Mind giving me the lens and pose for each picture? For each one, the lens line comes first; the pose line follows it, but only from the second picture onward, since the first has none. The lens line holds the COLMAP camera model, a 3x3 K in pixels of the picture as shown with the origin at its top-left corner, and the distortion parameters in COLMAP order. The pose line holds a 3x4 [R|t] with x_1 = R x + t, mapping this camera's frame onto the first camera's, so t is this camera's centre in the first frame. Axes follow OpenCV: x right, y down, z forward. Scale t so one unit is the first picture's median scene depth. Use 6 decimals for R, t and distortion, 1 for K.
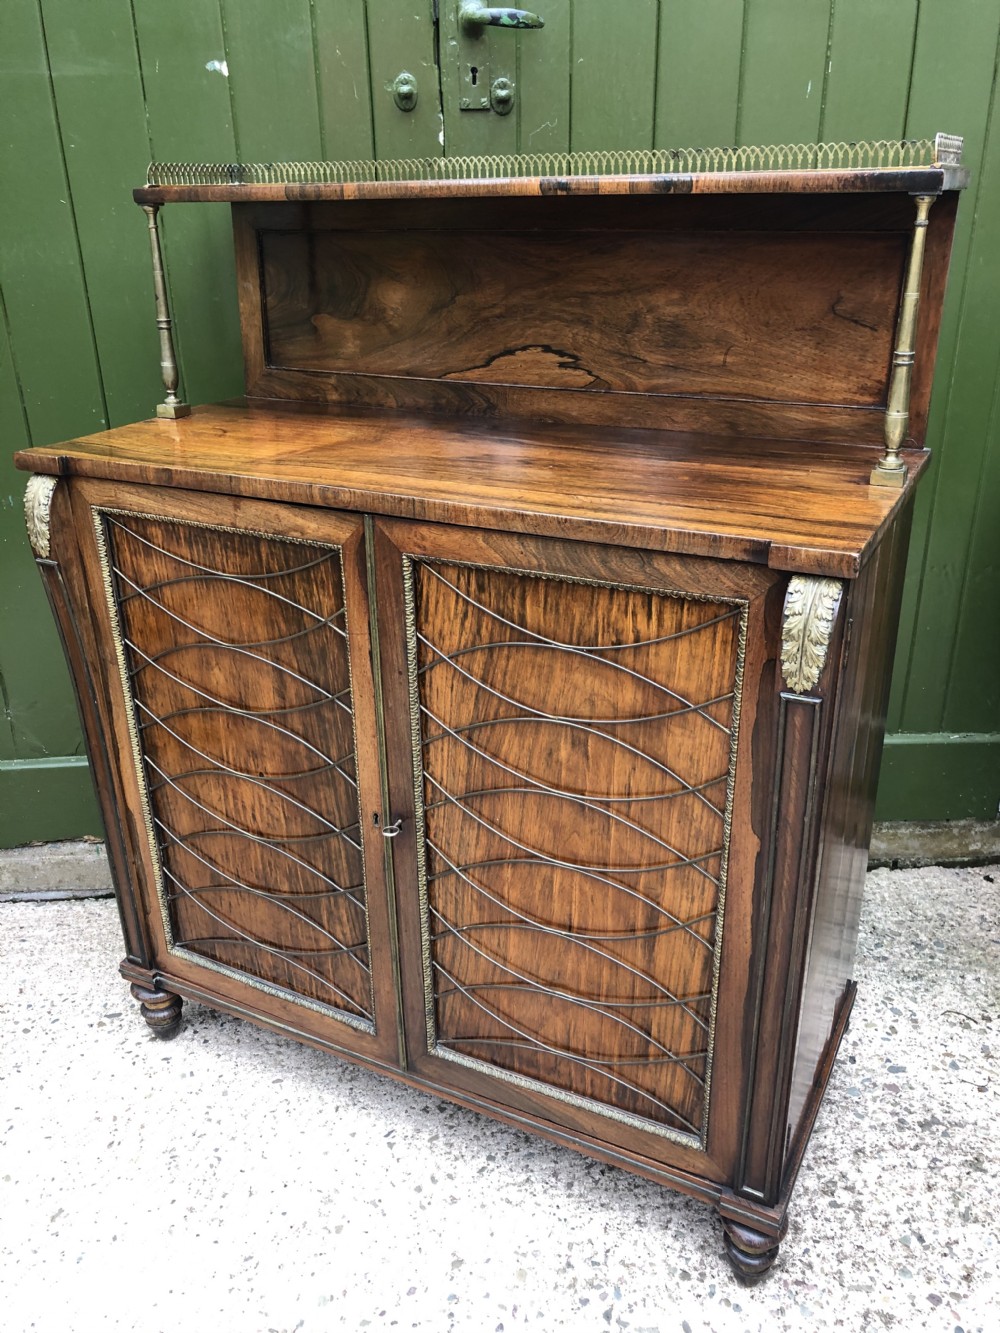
lens RADIAL K [[1096.6, 0, 501.1], [0, 1096.6, 663.5], [0, 0, 1]] dist [0.026619, 0.002860]
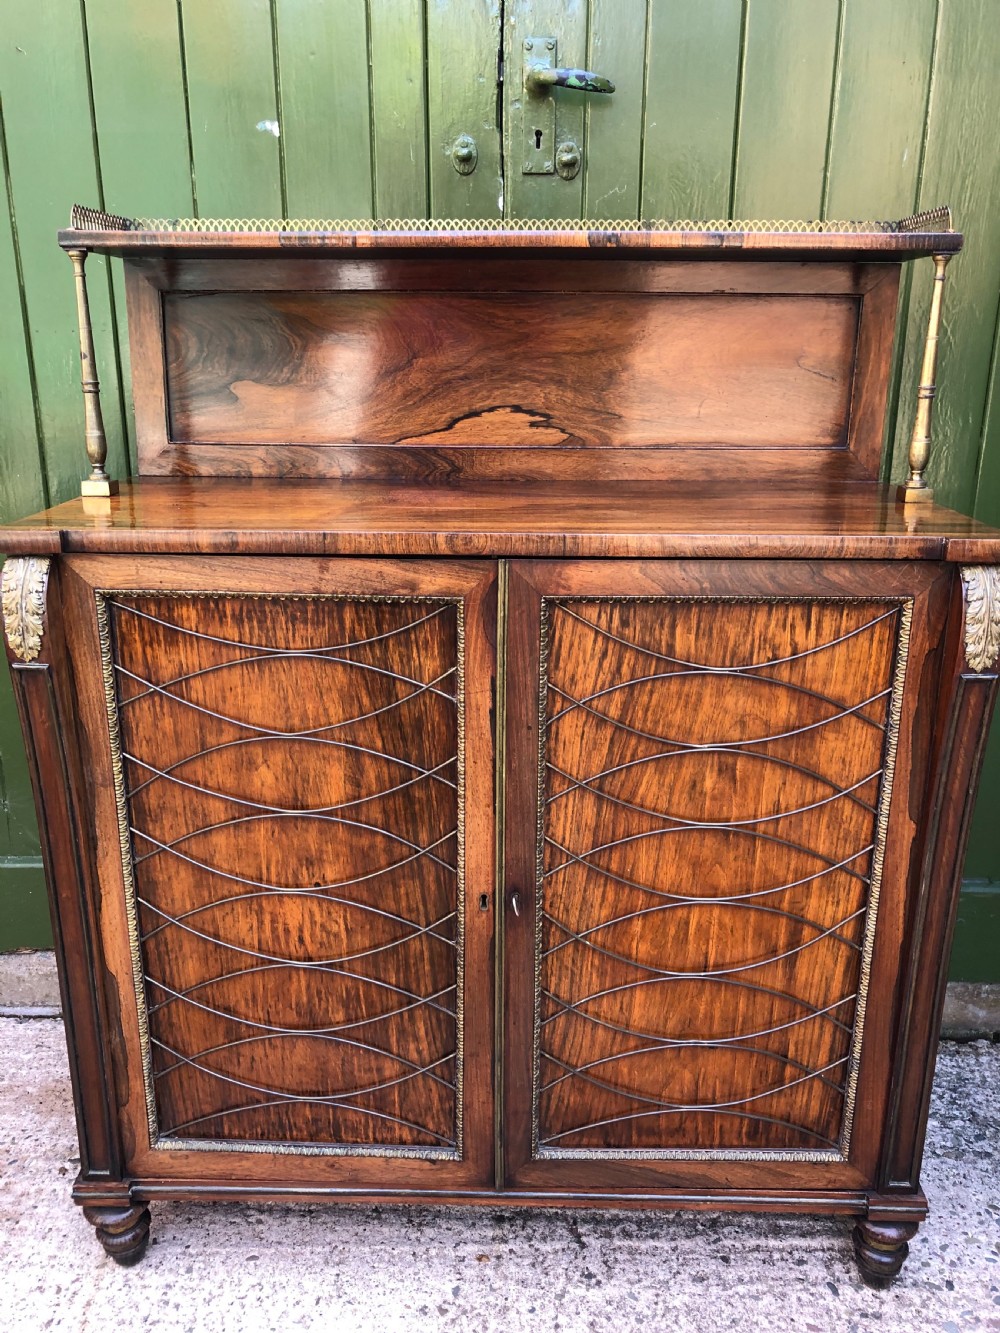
lens RADIAL K [[1092.6, 0, 501.2], [0, 1092.6, 666.4], [0, 0, 1]] dist [0.022320, -0.004872]
pose [[0.896776, -0.107009, 0.429351, -0.455982], [0.156364, 0.984351, -0.081259, 0.025993], [-0.413937, 0.140006, 0.899475, 0.150532]]
